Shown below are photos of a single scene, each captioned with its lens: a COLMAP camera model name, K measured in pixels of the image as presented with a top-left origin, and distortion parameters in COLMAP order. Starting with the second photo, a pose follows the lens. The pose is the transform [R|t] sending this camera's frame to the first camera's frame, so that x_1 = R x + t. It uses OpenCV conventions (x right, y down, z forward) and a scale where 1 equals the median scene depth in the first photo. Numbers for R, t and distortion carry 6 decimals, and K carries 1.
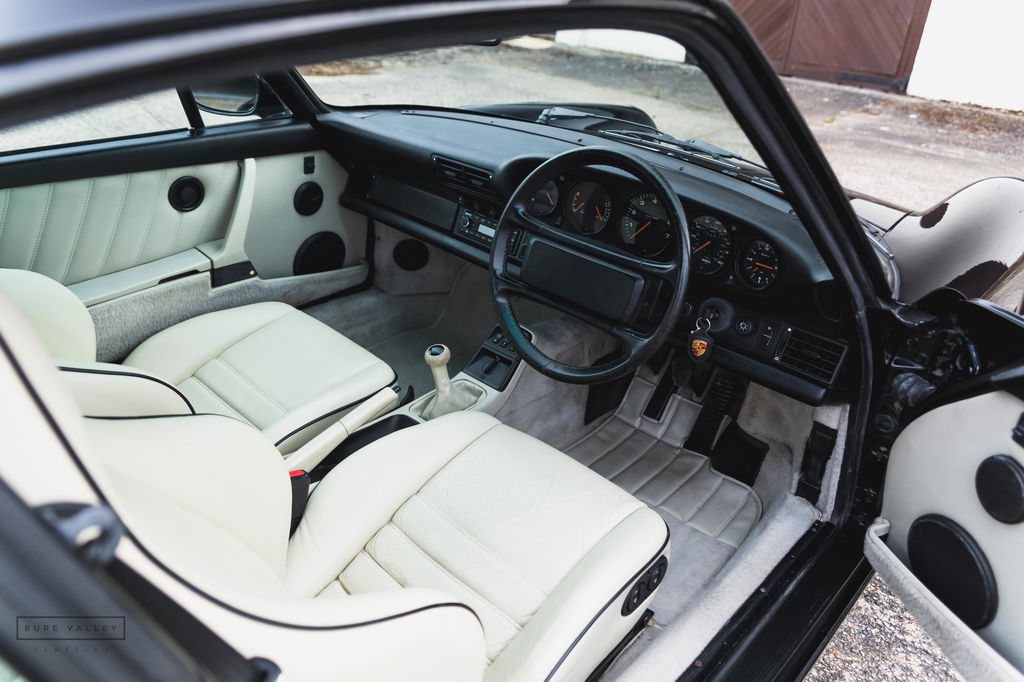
lens RADIAL K [[710.4, 0, 512.1], [0, 710.4, 342.3], [0, 0, 1]] dist [0.008282, -0.009111]
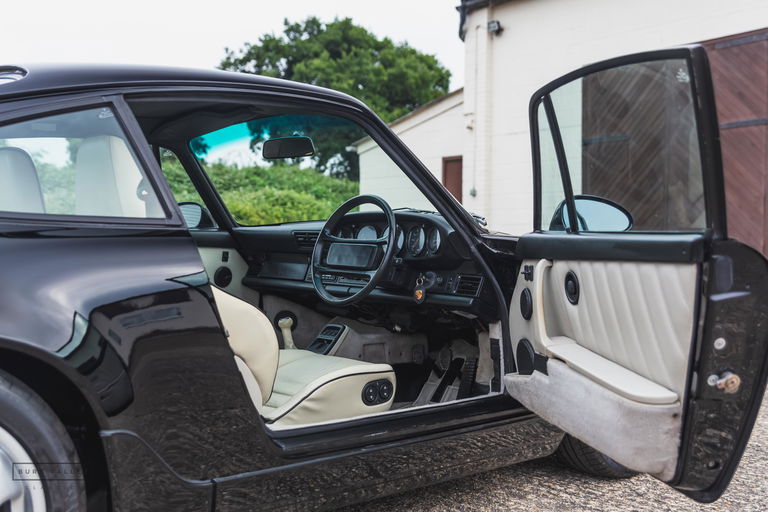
lens RADIAL K [[788.7, 0, 384.3], [0, 788.7, 255.3], [0, 0, 1]] dist [0.006622, 0.000000]
pose [[0.996655, -0.033267, -0.074646, 0.257526], [-0.004436, 0.890032, -0.455876, 0.673575], [0.081603, 0.454683, 0.886907, -0.702584]]
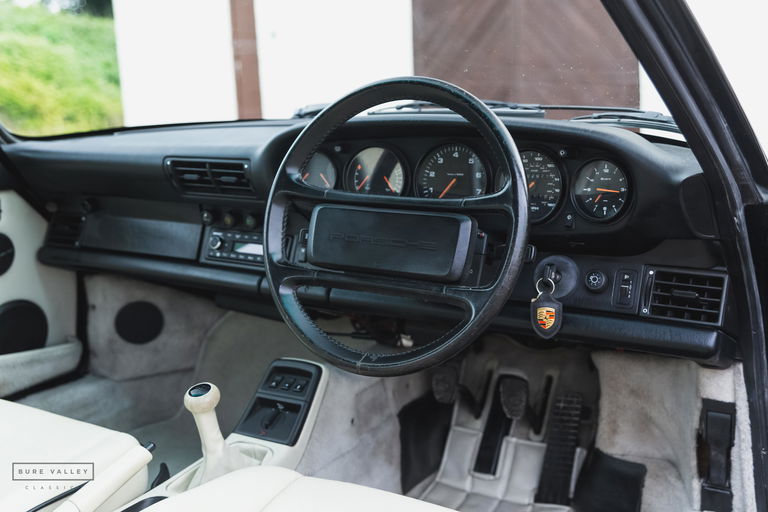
lens RADIAL K [[843.7, 0, 386.7], [0, 843.7, 257.0], [0, 0, 1]] dist [0.060447, 0.000000]
pose [[0.975374, -0.116451, 0.187310, -0.058622], [0.164516, 0.949775, -0.266200, 0.127333], [-0.146903, 0.290460, 0.945544, 0.097765]]
